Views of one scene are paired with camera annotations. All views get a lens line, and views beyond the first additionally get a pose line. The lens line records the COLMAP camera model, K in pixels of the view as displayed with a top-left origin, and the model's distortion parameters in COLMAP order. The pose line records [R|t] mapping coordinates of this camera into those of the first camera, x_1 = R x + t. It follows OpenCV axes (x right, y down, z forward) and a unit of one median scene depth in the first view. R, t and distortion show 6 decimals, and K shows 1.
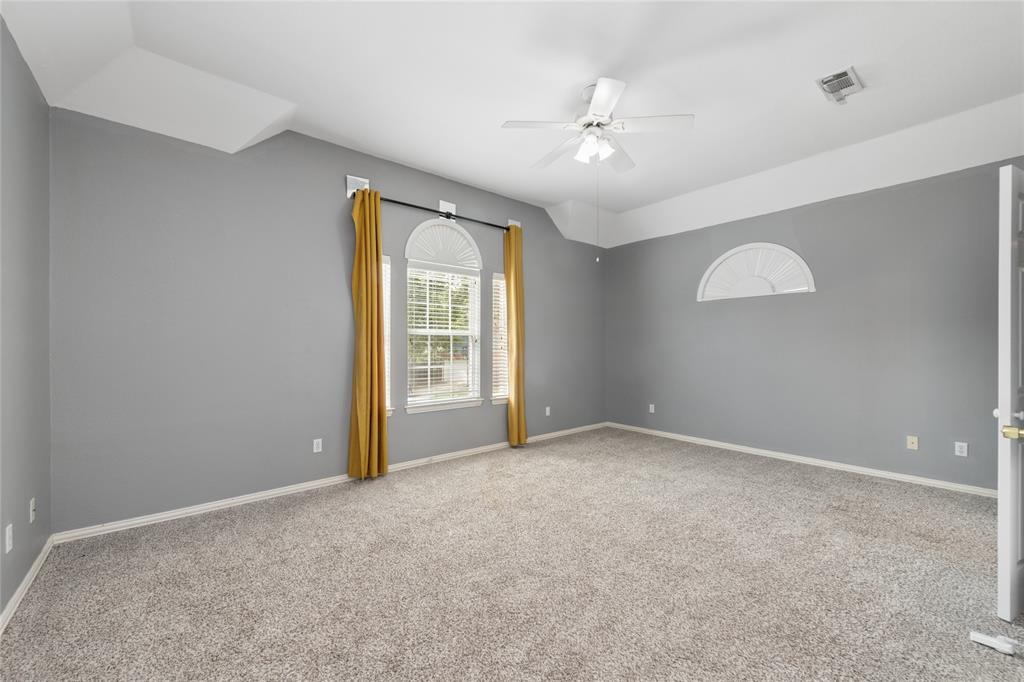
lens RADIAL K [[403.8, 0, 511.5], [0, 403.8, 346.4], [0, 0, 1]] dist [0.016875, -0.006729]
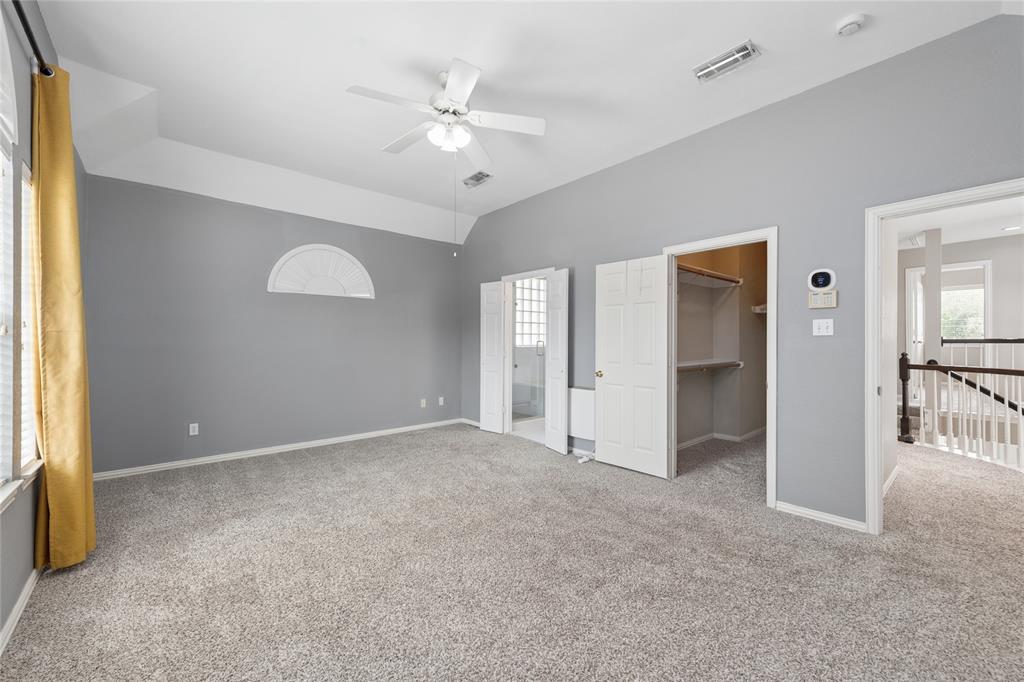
lens RADIAL K [[403.8, 0, 511.5], [0, 403.8, 346.4], [0, 0, 1]] dist [0.016875, -0.006729]
pose [[-0.016104, -0.012197, 0.999796, -0.547335], [0.002502, 0.999922, 0.012239, -0.002680], [-0.999867, 0.002698, -0.016072, 0.627718]]
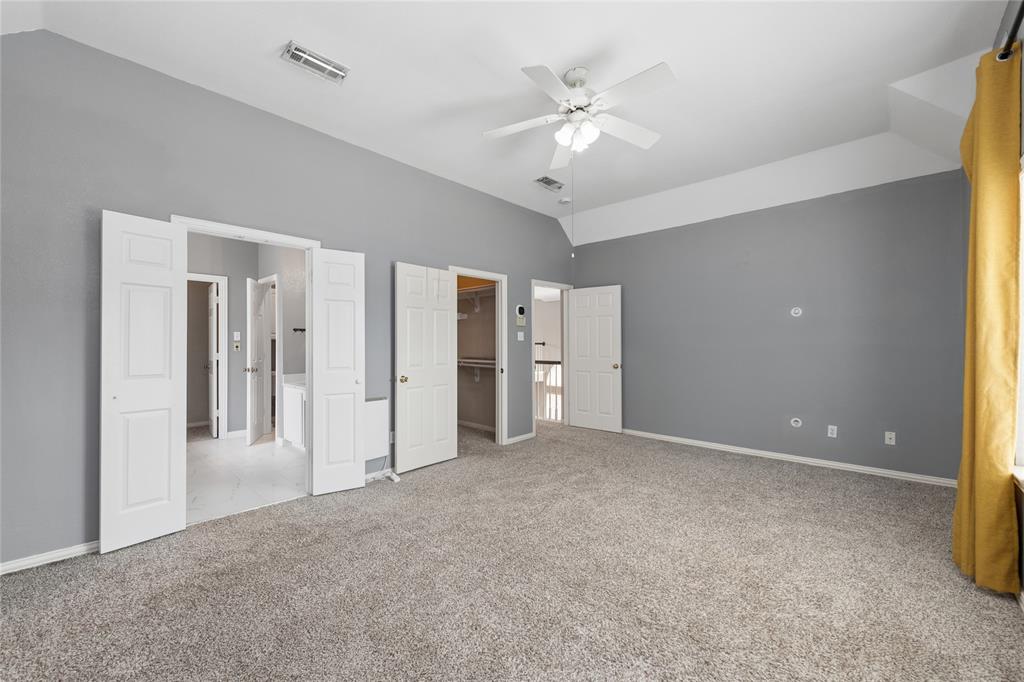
lens RADIAL K [[417.9, 0, 519.7], [0, 417.9, 345.6], [0, 0, 1]] dist [0.018143, -0.006525]
pose [[-0.990010, -0.008343, -0.140749, 0.340486], [-0.011259, 0.999738, 0.019935, -0.022883], [0.140546, 0.021320, -0.989845, 1.412279]]
